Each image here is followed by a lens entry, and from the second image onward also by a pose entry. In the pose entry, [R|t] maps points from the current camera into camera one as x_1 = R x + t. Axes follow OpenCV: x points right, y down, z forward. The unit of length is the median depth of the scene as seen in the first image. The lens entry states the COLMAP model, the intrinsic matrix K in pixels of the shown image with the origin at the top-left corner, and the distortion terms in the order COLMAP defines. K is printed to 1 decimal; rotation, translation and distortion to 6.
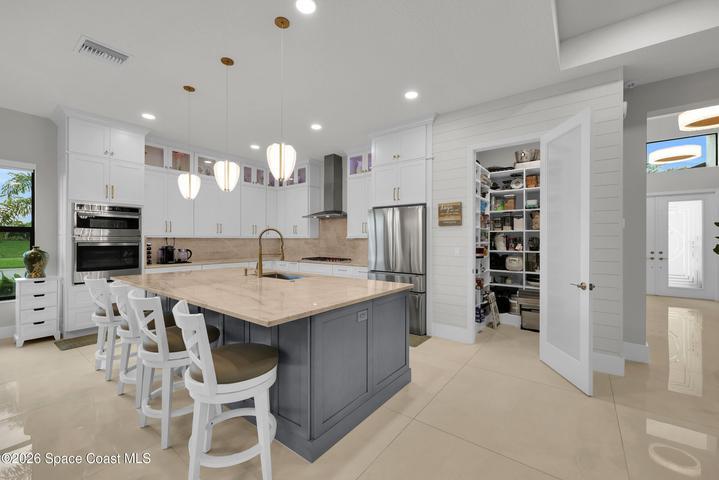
lens RADIAL K [[293.4, 0, 363.9], [0, 293.4, 243.3], [0, 0, 1]] dist [0.000463, -0.000857]
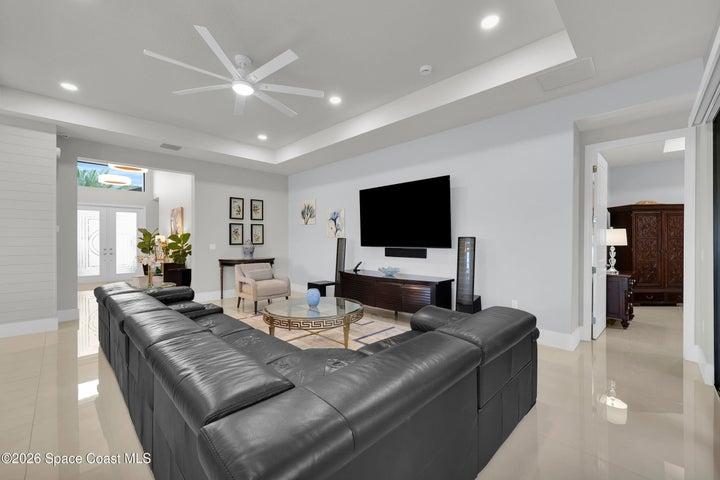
lens RADIAL K [[293.8, 0, 359.3], [0, 293.8, 233.5], [0, 0, 1]] dist [0.000463, -0.000857]
pose [[0.137109, 0.018160, 0.990390, -0.258344], [0.014374, 0.999690, -0.020321, 0.005104], [-0.990452, 0.017022, 0.136805, -0.495635]]
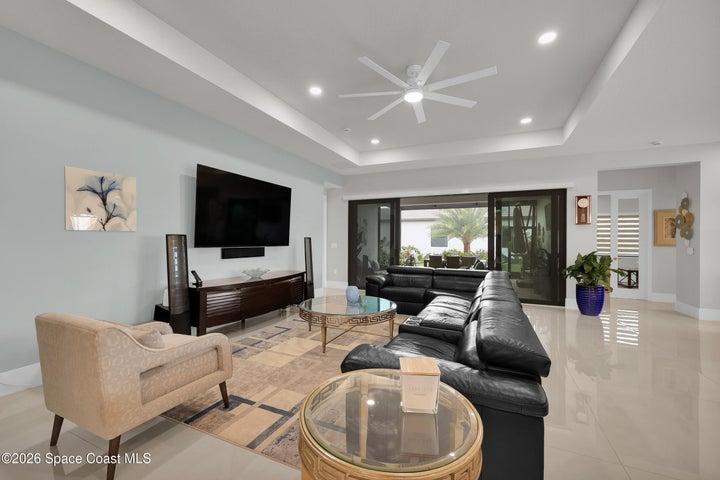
lens RADIAL K [[293.8, 0, 363.7], [0, 293.8, 240.8], [0, 0, 1]] dist [0.000463, -0.000857]
pose [[-0.981911, -0.013160, -0.188883, 0.730056], [-0.015196, 0.999841, 0.009331, 0.003223], [0.188730, 0.012033, -0.981955, 0.701177]]
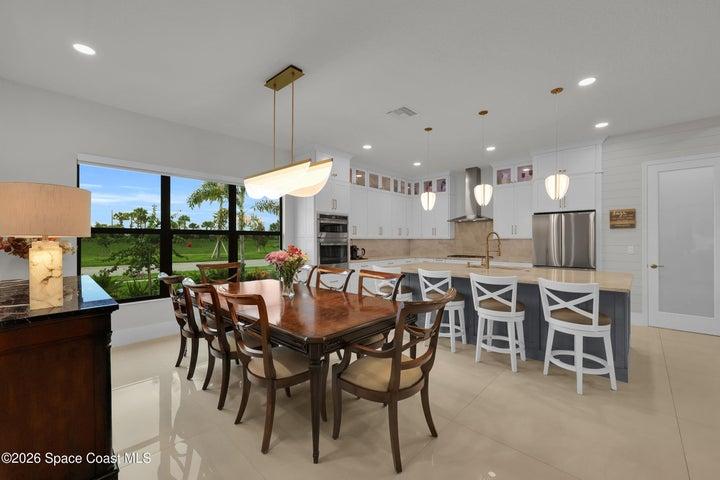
lens RADIAL K [[293.8, 0, 361.7], [0, 293.8, 238.0], [0, 0, 1]] dist [0.000463, -0.000857]
pose [[0.991912, -0.002735, -0.126894, -0.559179], [0.000300, 0.999816, -0.019198, 0.001831], [0.126923, 0.019005, 0.991730, -0.296185]]
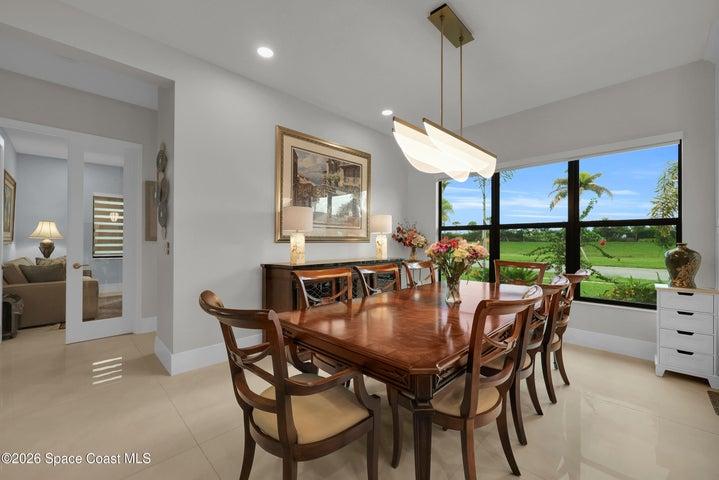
lens RADIAL K [[293.4, 0, 357.4], [0, 293.4, 236.0], [0, 0, 1]] dist [0.000463, -0.000857]
pose [[-0.149339, -0.016558, -0.988647, -0.256294], [-0.014057, 0.999794, -0.014622, 0.012771], [0.988686, 0.011714, -0.149541, 0.285173]]
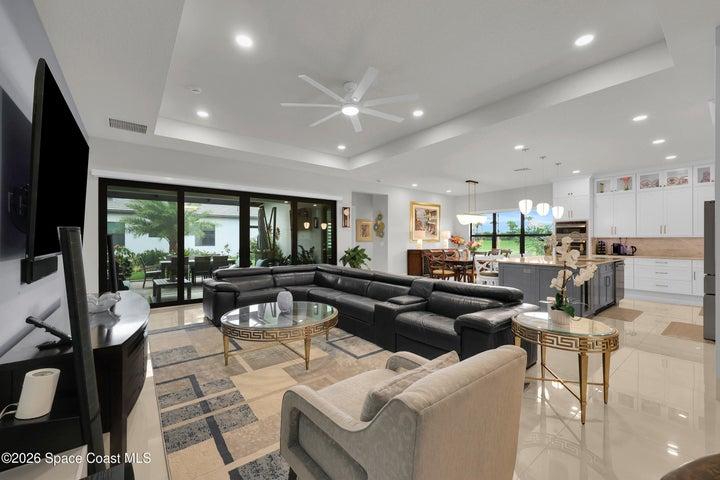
lens RADIAL K [[293.8, 0, 358.4], [0, 293.8, 239.6], [0, 0, 1]] dist [0.000463, -0.000857]
pose [[-0.270012, -0.003525, -0.962851, 1.329691], [-0.010903, 0.999940, -0.000604, 0.007304], [0.962795, 0.010335, -0.270034, 0.175232]]
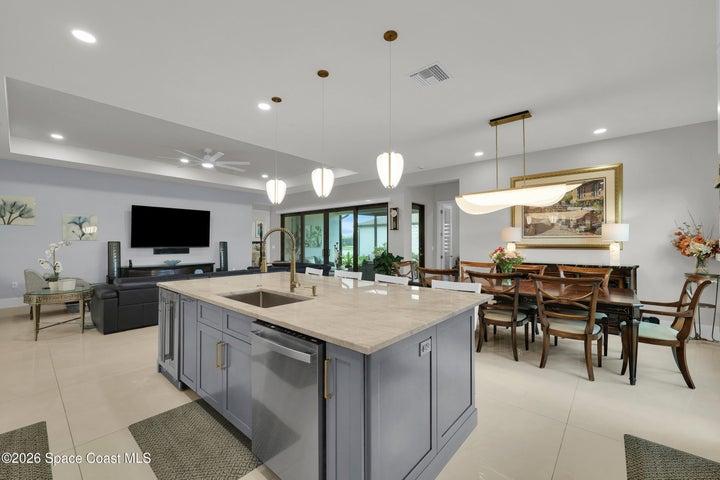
lens RADIAL K [[293.8, 0, 366.3], [0, 293.8, 240.1], [0, 0, 1]] dist [0.000463, -0.000857]
pose [[-0.997209, -0.001449, 0.074650, -0.453453], [-0.001069, 0.999986, 0.005134, -0.020560], [-0.074657, 0.005040, -0.997197, 1.338049]]
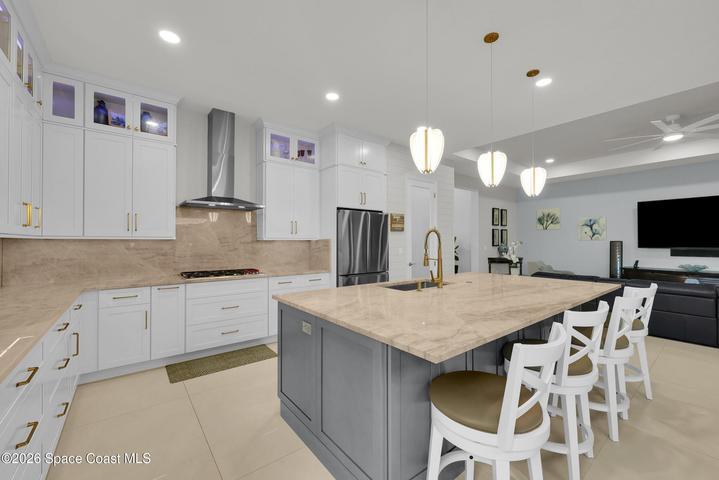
lens RADIAL K [[293.4, 0, 357.5], [0, 293.4, 239.4], [0, 0, 1]] dist [0.000463, -0.000857]
pose [[0.266136, 0.007596, 0.963906, -0.911805], [0.012185, 0.999863, -0.011244, -0.010916], [-0.963859, 0.014738, 0.266006, 0.758562]]
